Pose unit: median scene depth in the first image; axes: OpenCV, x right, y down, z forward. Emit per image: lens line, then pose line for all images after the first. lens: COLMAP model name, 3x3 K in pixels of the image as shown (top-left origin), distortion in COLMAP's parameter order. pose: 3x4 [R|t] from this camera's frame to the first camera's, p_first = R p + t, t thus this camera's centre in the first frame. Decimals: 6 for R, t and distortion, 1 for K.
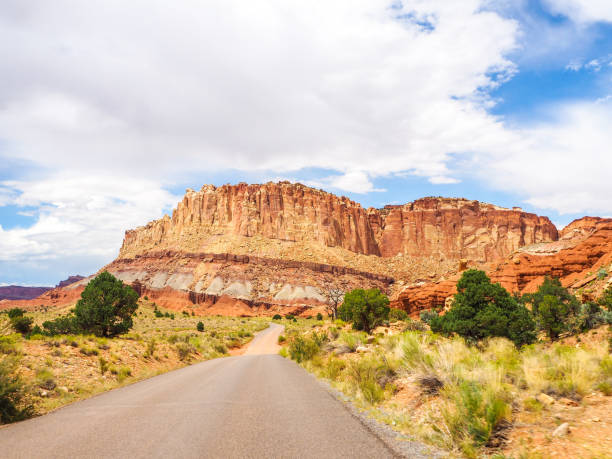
lens RADIAL K [[440.4, 0, 298.1], [0, 440.4, 205.3], [0, 0, 1]] dist [-0.126137, 0.070011]
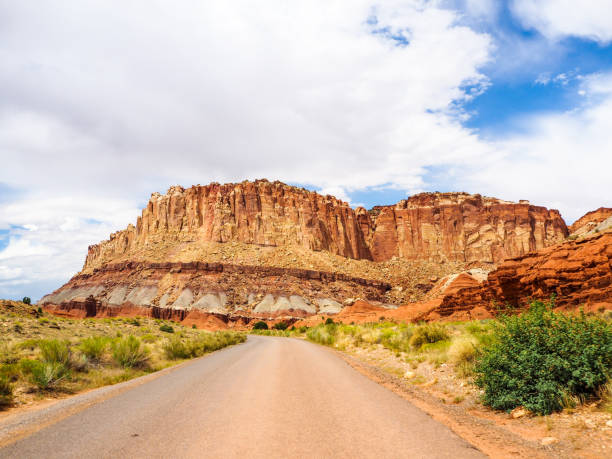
lens RADIAL K [[438.1, 0, 306.0], [0, 438.1, 229.5], [0, 0, 1]] dist [-0.096149, 0.008254]
pose [[0.997532, -0.026834, 0.064890, -0.002844], [0.025679, 0.999498, 0.018559, 0.033156], [-0.065355, -0.016847, 0.997720, 0.123360]]
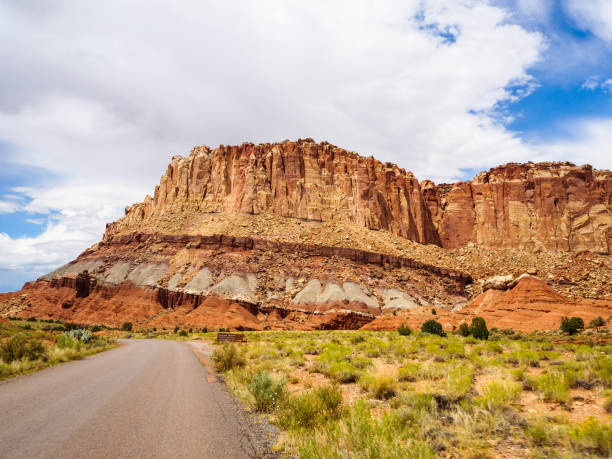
lens RADIAL K [[438.1, 0, 306.0], [0, 438.1, 229.5], [0, 0, 1]] dist [-0.096149, 0.008254]
pose [[0.999837, 0.017843, -0.002775, -0.028439], [-0.017779, 0.999605, 0.021748, 0.077912], [0.003162, -0.021695, 0.999760, 0.307027]]
